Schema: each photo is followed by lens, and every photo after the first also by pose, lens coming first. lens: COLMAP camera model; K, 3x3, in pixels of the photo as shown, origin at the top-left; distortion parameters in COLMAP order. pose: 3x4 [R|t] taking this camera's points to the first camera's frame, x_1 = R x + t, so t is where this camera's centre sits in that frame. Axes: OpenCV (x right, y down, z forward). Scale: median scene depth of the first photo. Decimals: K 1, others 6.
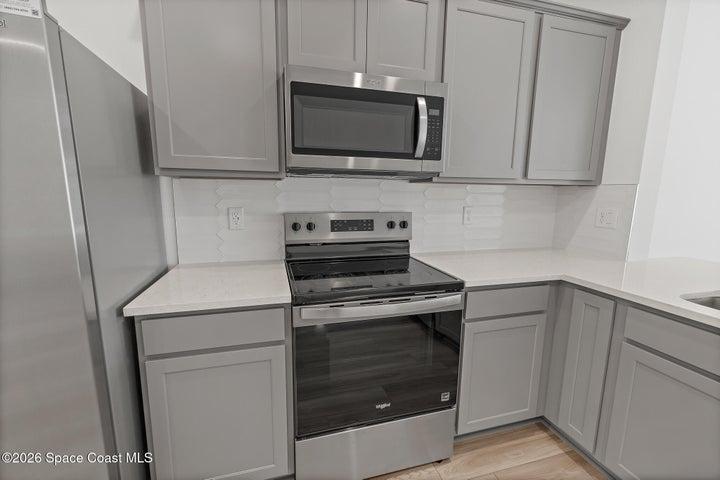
lens RADIAL K [[304.7, 0, 356.6], [0, 304.7, 238.7], [0, 0, 1]] dist [0.007037, -0.000494]
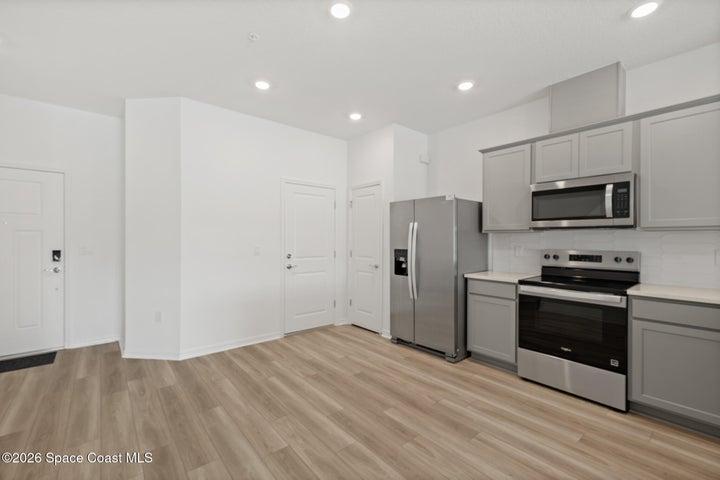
lens RADIAL K [[304.7, 0, 355.3], [0, 304.7, 242.1], [0, 0, 1]] dist [0.007037, -0.000494]
pose [[0.403575, -0.002992, -0.914942, 1.166665], [-0.145117, 0.987127, -0.067238, 0.189248], [0.903365, 0.159909, 0.397946, -0.931889]]
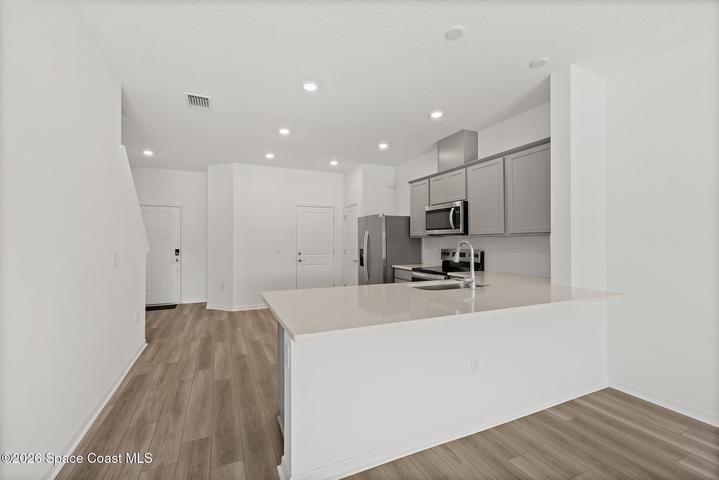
lens RADIAL K [[304.3, 0, 355.4], [0, 304.3, 242.2], [0, 0, 1]] dist [0.007037, -0.000494]
pose [[0.142707, -0.009534, -0.989719, 2.706896], [-0.154271, 0.987518, -0.031757, 0.076202], [0.977668, 0.157217, 0.139455, -0.213936]]
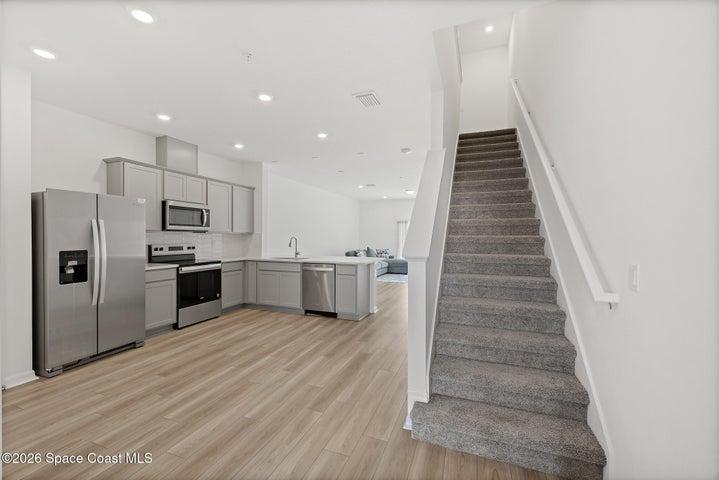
lens RADIAL K [[304.3, 0, 359.0], [0, 304.3, 239.0], [0, 0, 1]] dist [0.007037, -0.000494]
pose [[0.596646, -0.014092, 0.802381, -1.442705], [0.127875, 0.988740, -0.077723, 0.346644], [-0.792251, 0.148978, 0.591730, -2.280185]]
